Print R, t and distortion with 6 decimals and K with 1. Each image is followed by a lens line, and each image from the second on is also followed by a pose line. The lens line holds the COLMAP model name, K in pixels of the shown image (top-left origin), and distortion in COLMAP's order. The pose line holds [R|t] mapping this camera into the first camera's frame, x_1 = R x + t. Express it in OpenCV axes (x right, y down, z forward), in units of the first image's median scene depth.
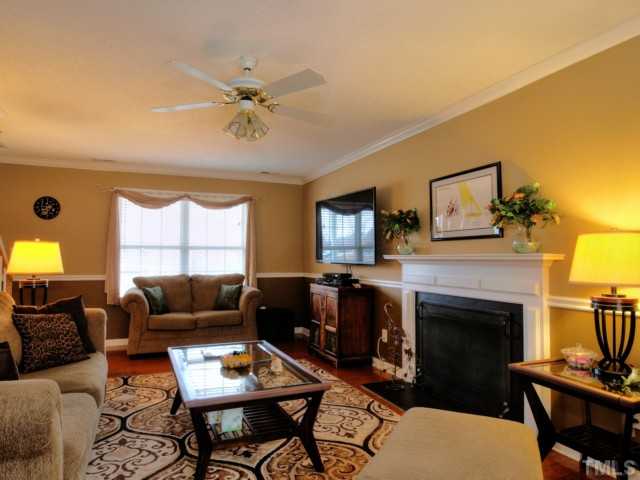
lens RADIAL K [[413.0, 0, 311.7], [0, 413.0, 240.3], [0, 0, 1]] dist [-0.018547, -0.000994]
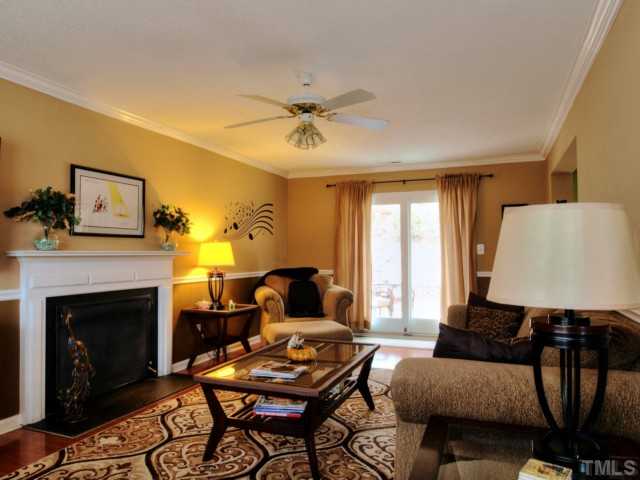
lens RADIAL K [[434.0, 0, 320.0], [0, 434.0, 240.0], [0, 0, 1]] dist [-0.022237, 0.001313]
pose [[-0.714134, 0.022280, 0.699654, -0.884543], [-0.031252, 0.997482, -0.063663, 0.067161], [-0.699311, -0.067330, -0.711640, 1.588208]]
